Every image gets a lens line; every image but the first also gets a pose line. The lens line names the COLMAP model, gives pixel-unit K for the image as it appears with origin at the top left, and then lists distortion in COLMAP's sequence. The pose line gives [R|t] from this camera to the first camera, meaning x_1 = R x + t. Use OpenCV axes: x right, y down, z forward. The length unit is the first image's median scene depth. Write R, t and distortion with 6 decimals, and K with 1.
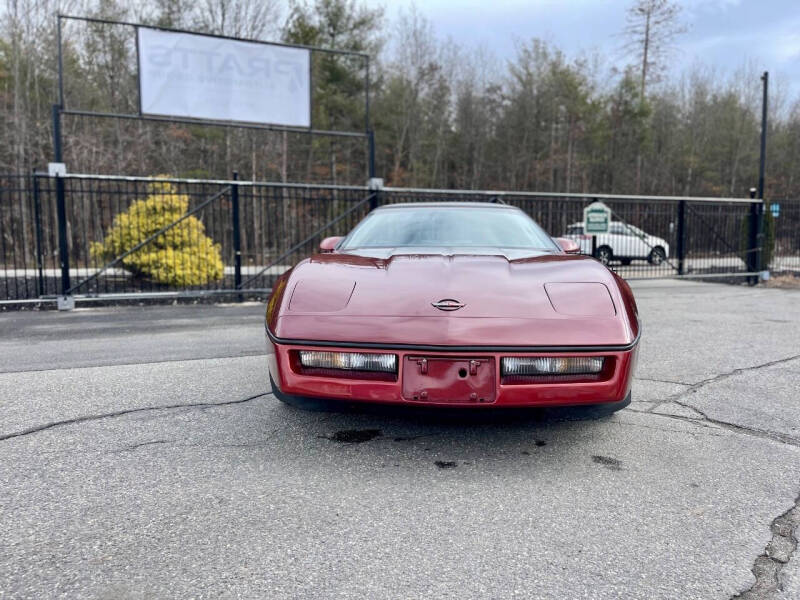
lens RADIAL K [[602.8, 0, 400.0], [0, 602.8, 300.0], [0, 0, 1]] dist [0.074480, -0.095102]
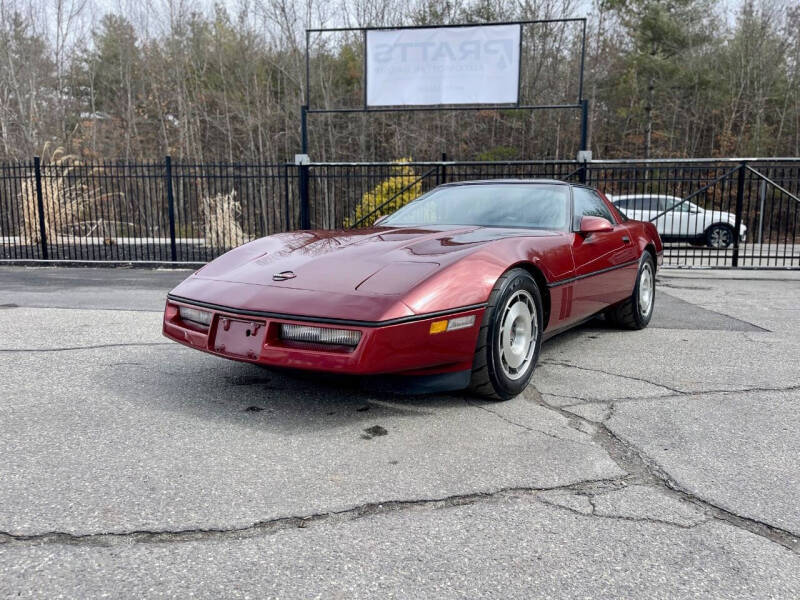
lens RADIAL K [[602.8, 0, 400.0], [0, 602.8, 300.0], [0, 0, 1]] dist [0.074480, -0.095102]
pose [[0.856909, 0.073411, -0.510214, 0.241264], [-0.052843, 0.997103, 0.054715, -0.005610], [0.512752, -0.019924, 0.858306, 0.035302]]
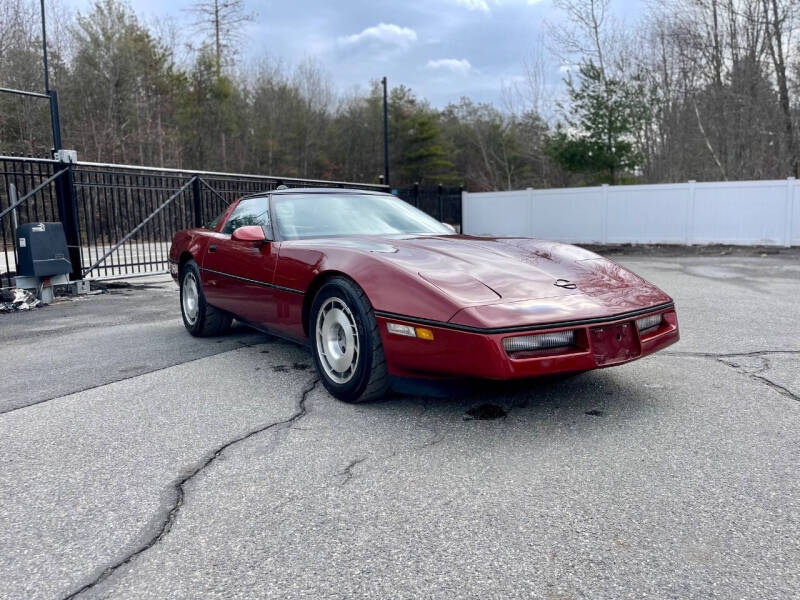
lens RADIAL K [[602.8, 0, 400.0], [0, 602.8, 300.0], [0, 0, 1]] dist [0.074480, -0.095102]
pose [[0.775135, -0.099315, 0.623941, -0.259918], [0.076574, 0.995055, 0.063258, -0.017393], [-0.627138, -0.001256, 0.778907, 0.076073]]
